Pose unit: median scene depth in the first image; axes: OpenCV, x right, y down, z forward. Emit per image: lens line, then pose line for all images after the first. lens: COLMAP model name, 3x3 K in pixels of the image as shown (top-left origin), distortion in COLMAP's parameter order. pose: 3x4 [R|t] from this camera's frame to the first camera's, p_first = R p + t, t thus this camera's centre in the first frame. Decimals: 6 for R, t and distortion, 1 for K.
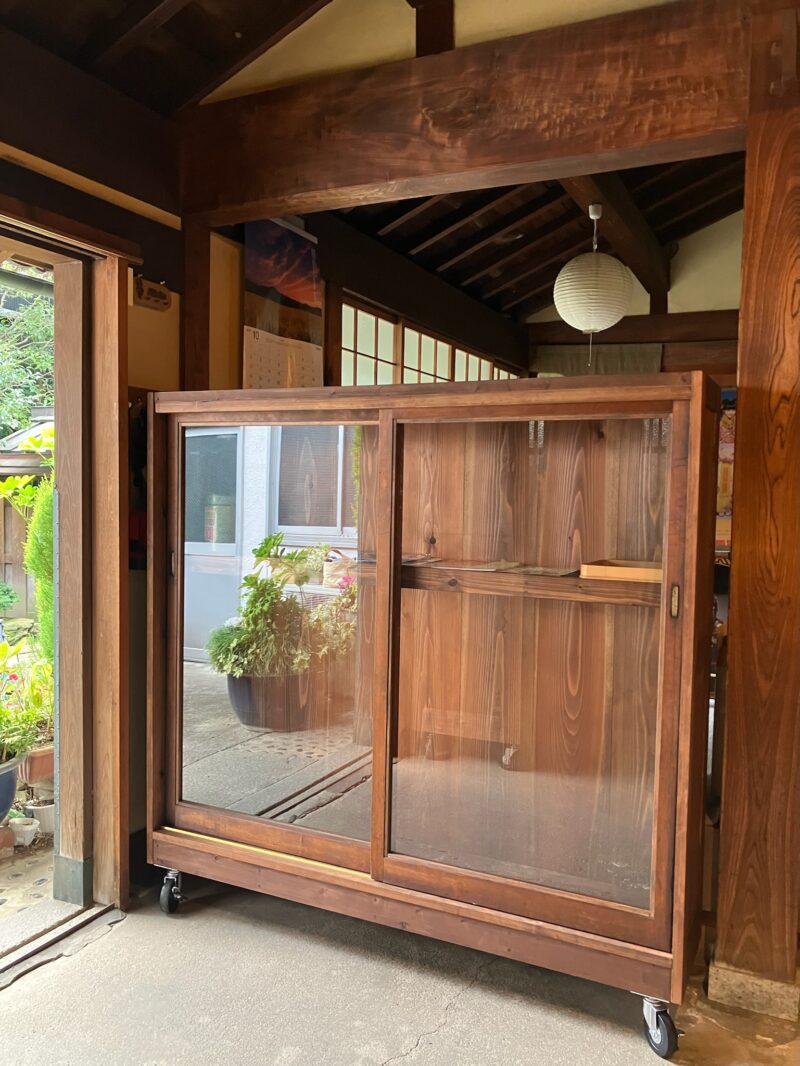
lens RADIAL K [[883.7, 0, 400.0], [0, 883.7, 533.0], [0, 0, 1]] dist [-0.004663, -0.016767]
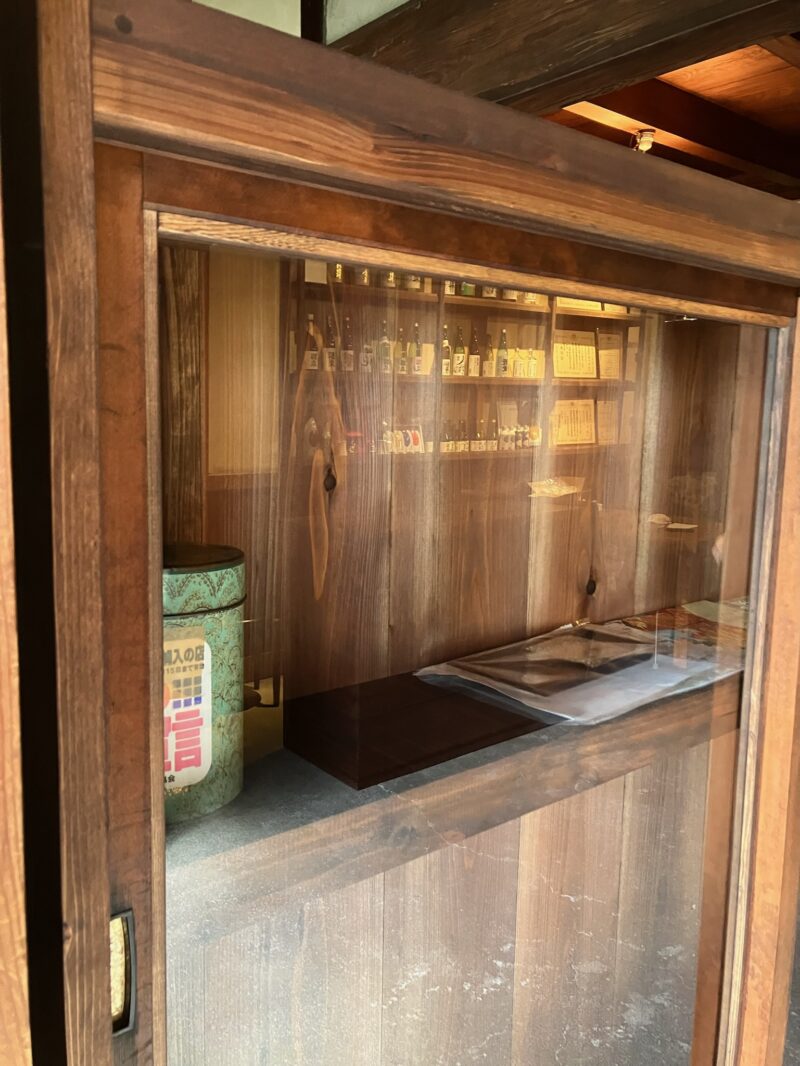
lens RADIAL K [[883.1, 0, 400.3], [0, 883.1, 506.3], [0, 0, 1]] dist [0.008270, -0.005870]
pose [[0.414447, -0.111449, 0.903224, -0.398848], [0.040359, 0.993748, 0.104100, -0.082454], [-0.909178, -0.006691, 0.416354, 0.885903]]
